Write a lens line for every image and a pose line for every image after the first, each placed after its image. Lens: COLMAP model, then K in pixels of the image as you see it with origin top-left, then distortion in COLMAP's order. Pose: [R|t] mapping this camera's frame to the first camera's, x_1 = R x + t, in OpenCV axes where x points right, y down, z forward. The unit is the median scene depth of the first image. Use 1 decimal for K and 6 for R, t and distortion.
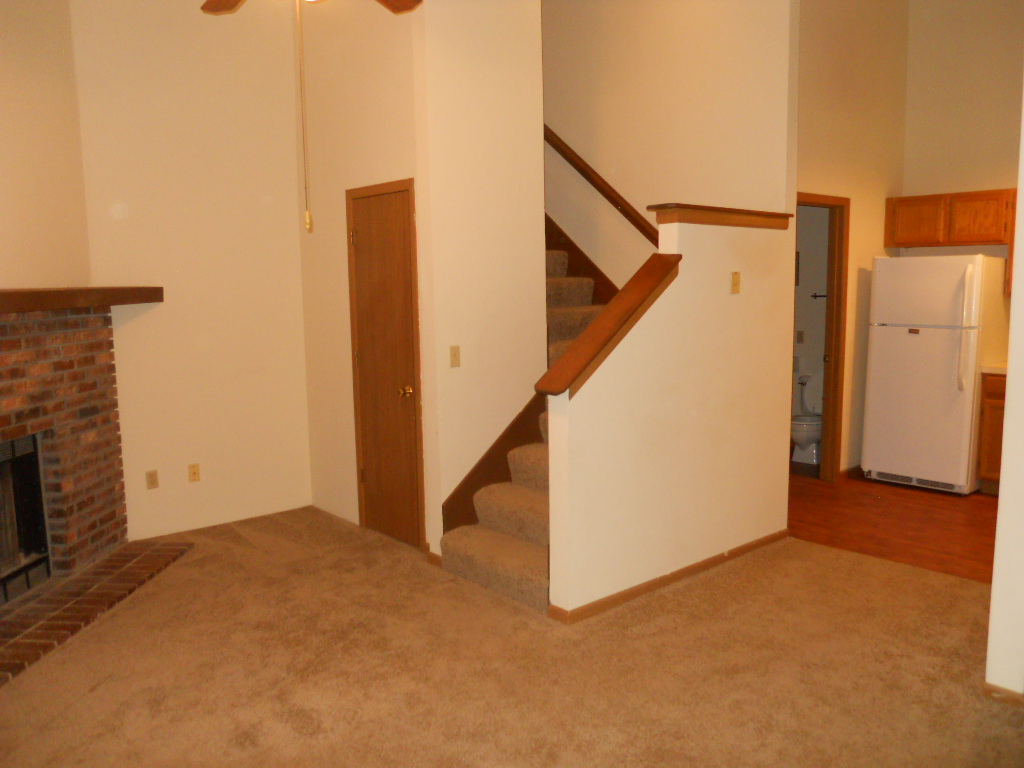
lens RADIAL K [[818.7, 0, 513.2], [0, 818.7, 389.1], [0, 0, 1]] dist [-0.039095, 0.001828]
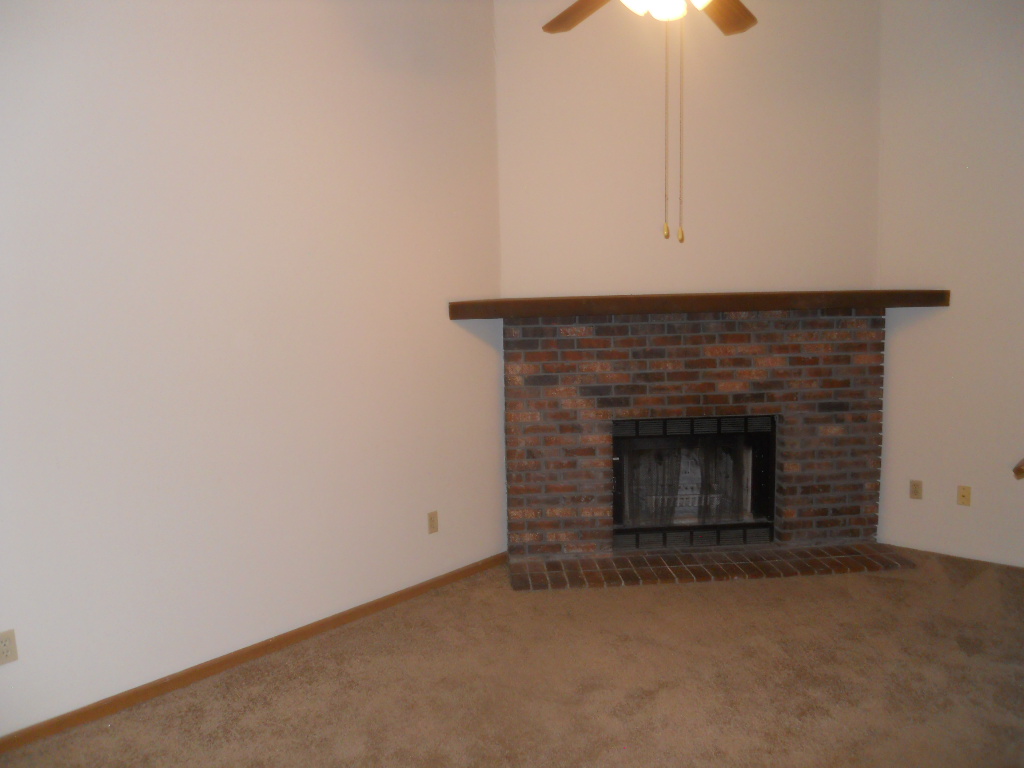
lens RADIAL K [[818.7, 0, 513.2], [0, 818.7, 389.1], [0, 0, 1]] dist [-0.039095, 0.001828]
pose [[0.181829, 0.131468, -0.974502, 0.456782], [-0.115116, 0.987054, 0.111683, -0.068726], [0.976569, 0.091873, 0.194609, 0.389272]]
